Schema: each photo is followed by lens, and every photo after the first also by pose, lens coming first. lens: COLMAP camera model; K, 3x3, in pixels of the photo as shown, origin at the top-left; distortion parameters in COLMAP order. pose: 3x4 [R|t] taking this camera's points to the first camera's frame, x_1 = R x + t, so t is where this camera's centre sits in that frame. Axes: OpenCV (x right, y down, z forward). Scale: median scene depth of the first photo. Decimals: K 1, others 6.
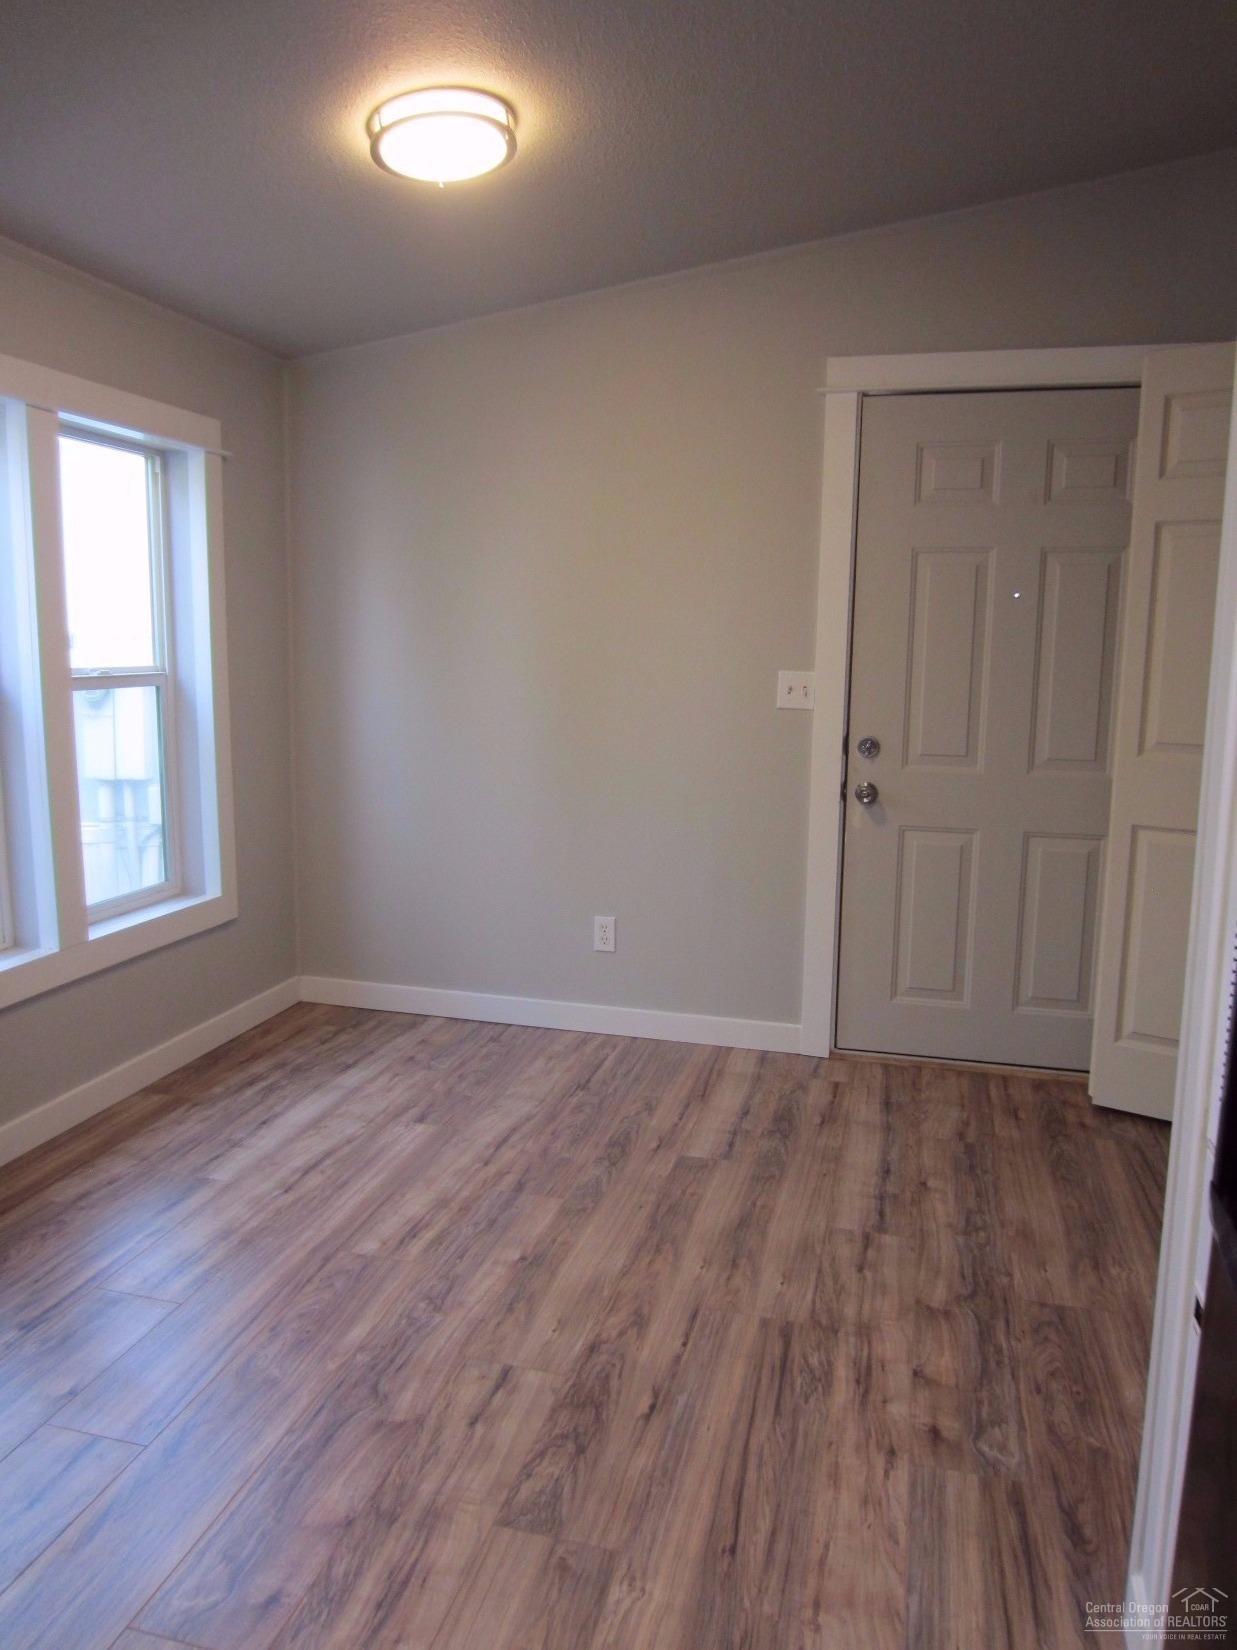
lens RADIAL K [[1204.0, 0, 618.5], [0, 1204.0, 825.0], [0, 0, 1]] dist [-0.000558, 0.000109]
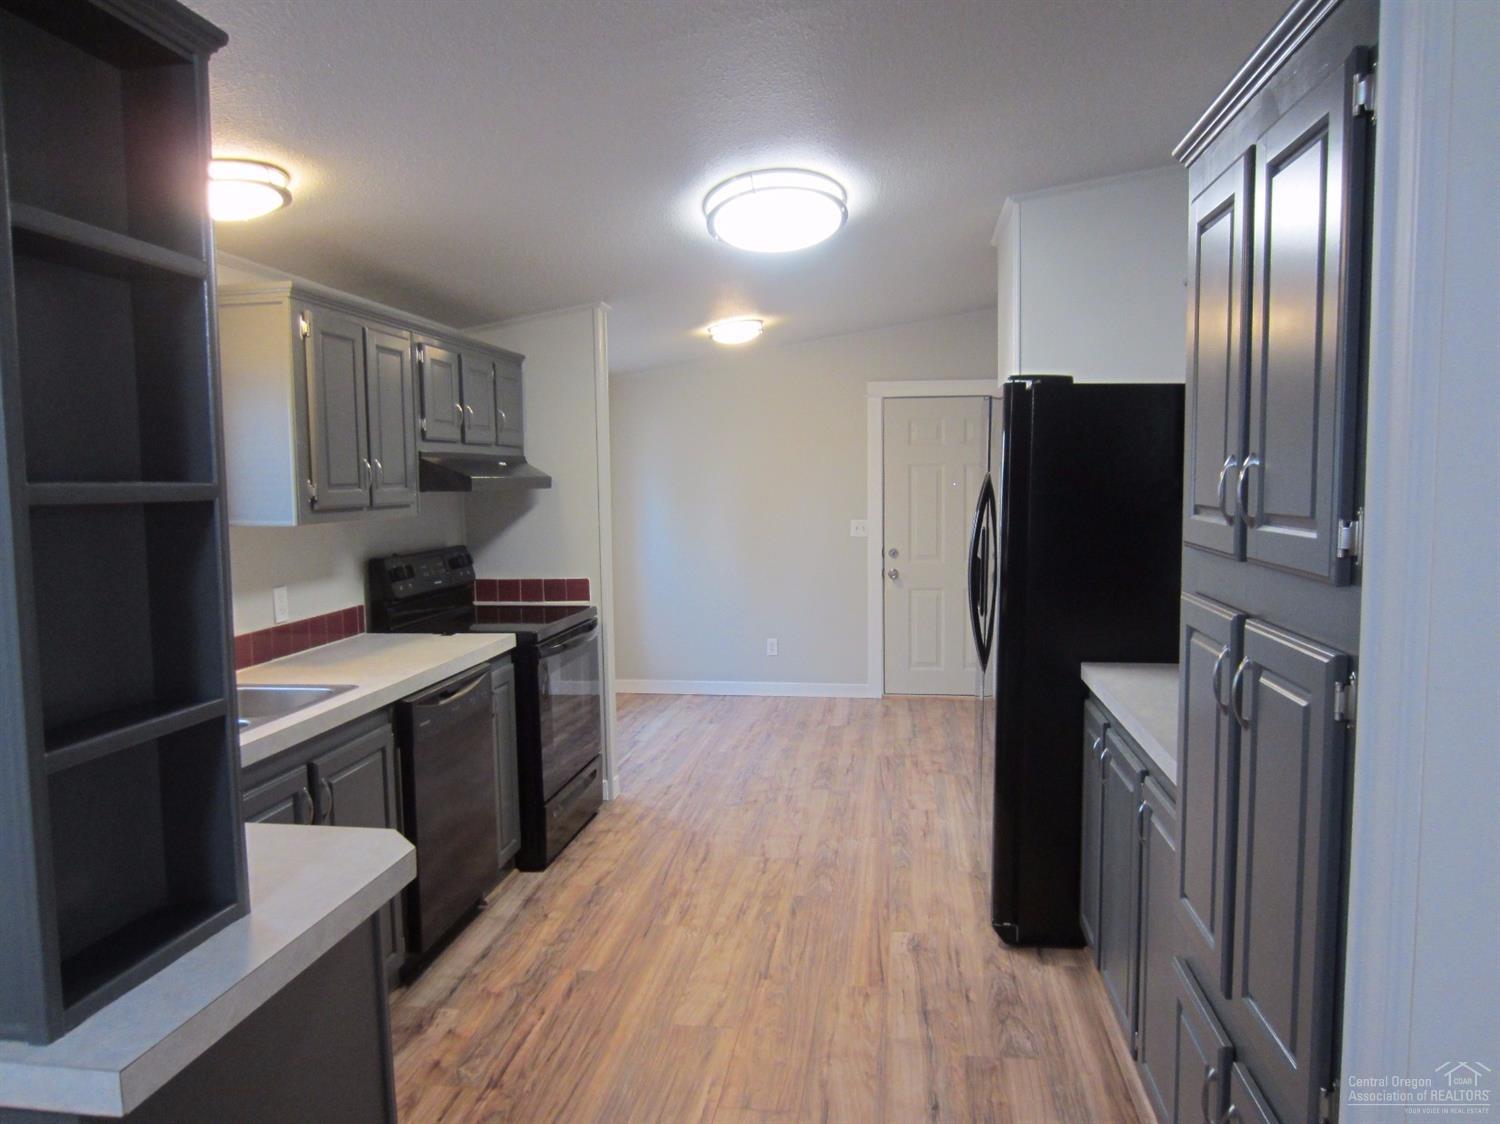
lens RADIAL K [[1094.5, 0, 750.0], [0, 1094.5, 562.0], [0, 0, 1]] dist [-0.000558, 0.000109]
pose [[0.992651, -0.033392, 0.116316, -0.315463], [0.041789, 0.996635, -0.070511, 0.090221], [-0.113570, 0.074854, 0.990706, -1.051707]]
